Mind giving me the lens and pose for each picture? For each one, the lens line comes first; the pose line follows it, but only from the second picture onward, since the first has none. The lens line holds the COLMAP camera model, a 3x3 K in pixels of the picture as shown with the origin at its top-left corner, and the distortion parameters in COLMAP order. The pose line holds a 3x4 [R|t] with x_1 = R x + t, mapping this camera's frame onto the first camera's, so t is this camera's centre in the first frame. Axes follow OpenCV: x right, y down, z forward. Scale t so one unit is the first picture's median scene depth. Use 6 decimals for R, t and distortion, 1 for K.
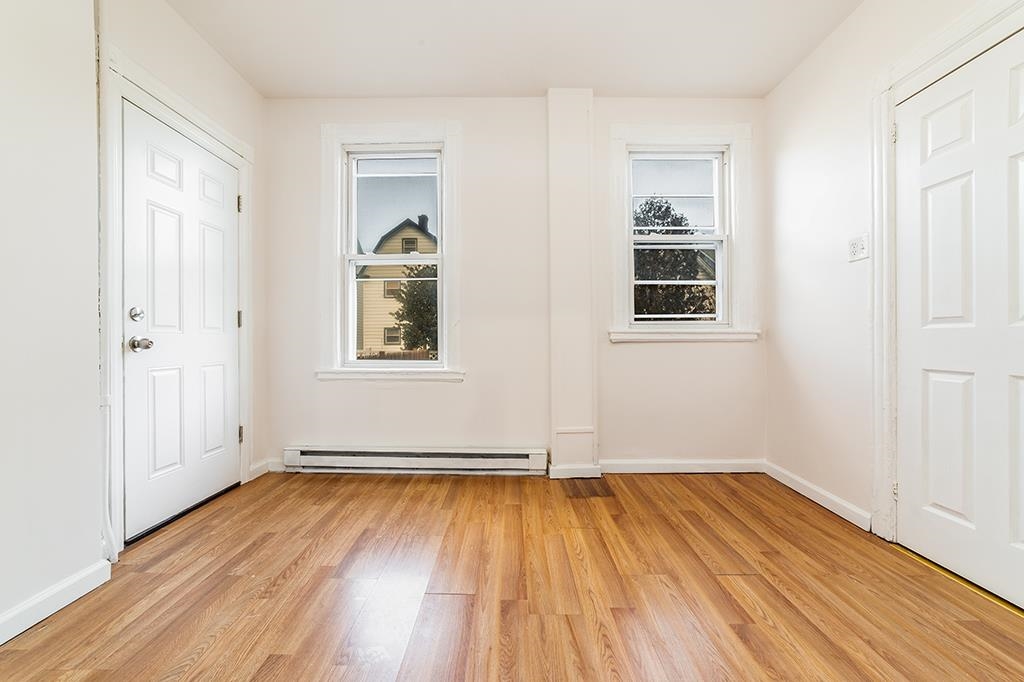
lens RADIAL K [[390.5, 0, 503.9], [0, 390.5, 339.9], [0, 0, 1]] dist [-0.033888, 0.012003]
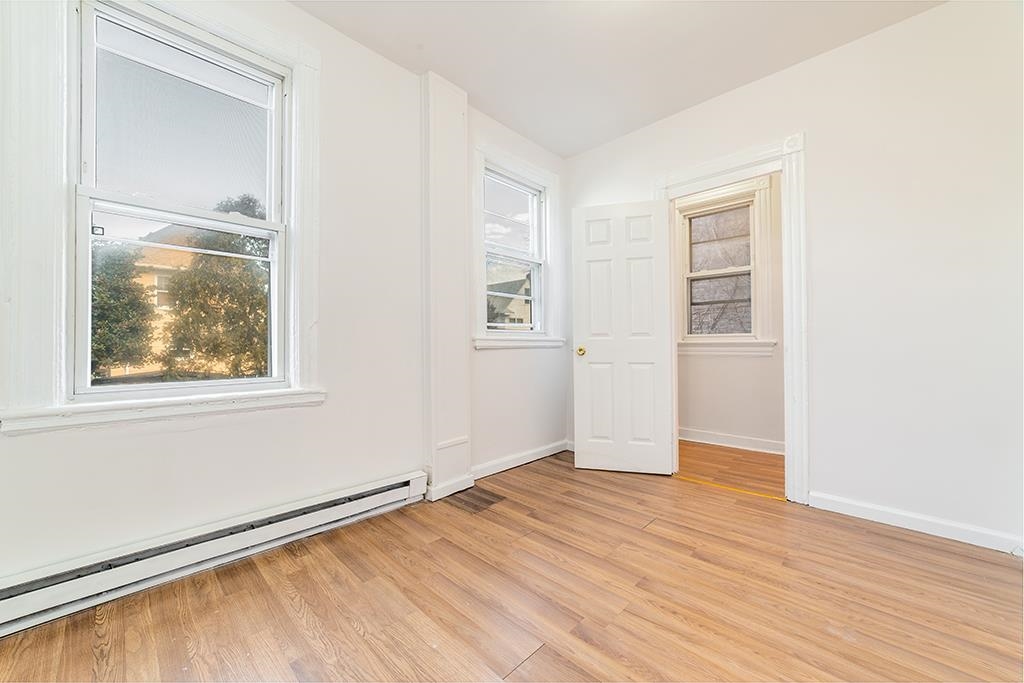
lens RADIAL K [[390.5, 0, 503.9], [0, 390.5, 340.4], [0, 0, 1]] dist [-0.033888, 0.012003]
pose [[0.690674, 0.007089, 0.723131, -0.449593], [0.004406, 0.999892, -0.014010, -0.002054], [-0.723153, 0.012862, 0.690568, 0.276118]]
